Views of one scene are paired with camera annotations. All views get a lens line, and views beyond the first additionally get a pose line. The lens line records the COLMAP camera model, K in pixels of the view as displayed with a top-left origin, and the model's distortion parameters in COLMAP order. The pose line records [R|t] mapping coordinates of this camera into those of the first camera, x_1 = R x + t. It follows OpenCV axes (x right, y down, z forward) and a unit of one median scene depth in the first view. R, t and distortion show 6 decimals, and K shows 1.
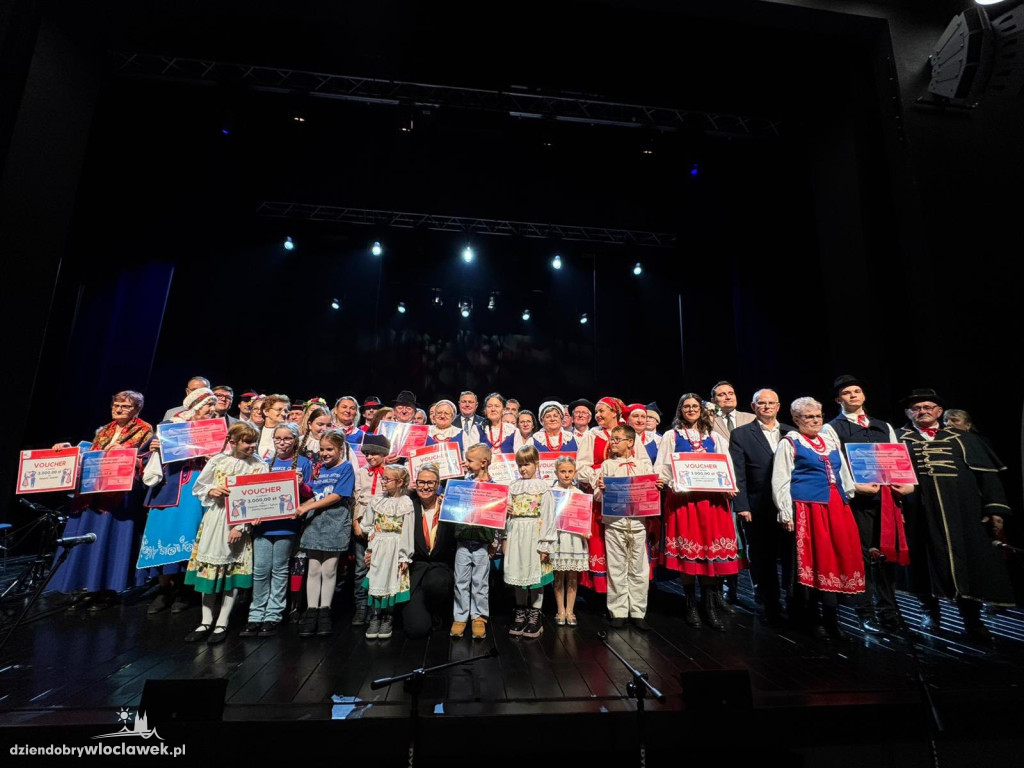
lens RADIAL K [[480.5, 0, 514.3], [0, 480.5, 392.6], [0, 0, 1]] dist [-0.013326, -0.001340]
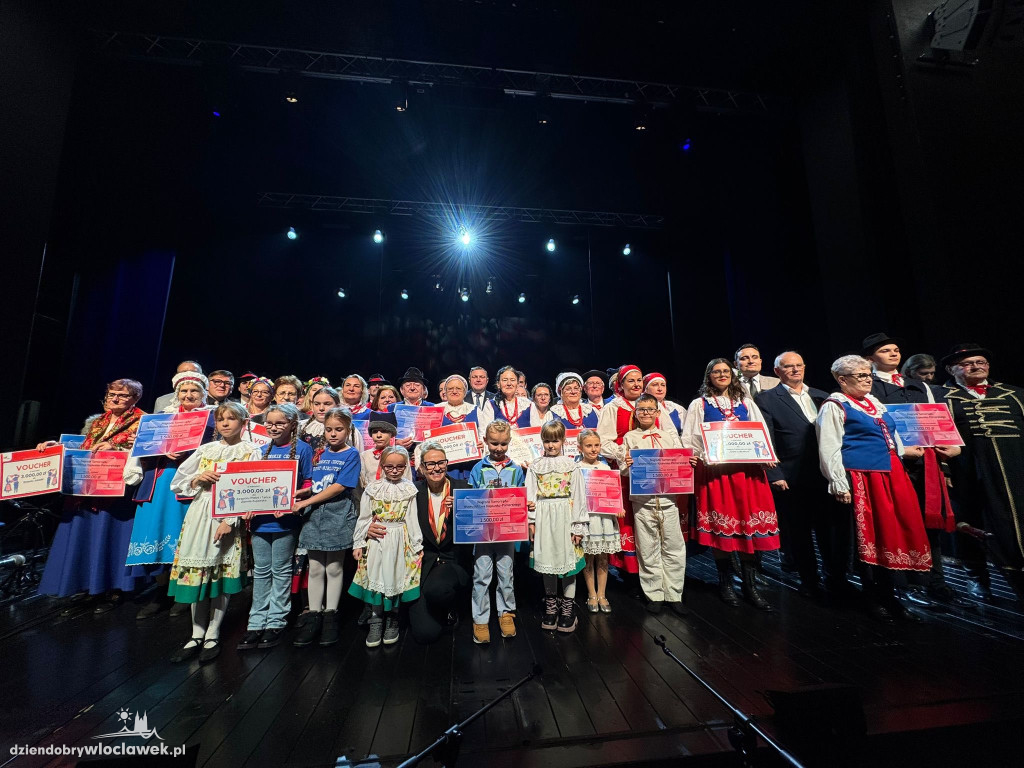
lens RADIAL K [[412.2, 0, 515.8], [0, 412.2, 392.2], [0, 0, 1]] dist [-0.019245, 0.000816]
pose [[0.999066, -0.036613, 0.022956, -0.048847], [0.035577, 0.998396, 0.044043, 0.018962], [-0.024531, -0.043185, 0.998766, 0.209261]]
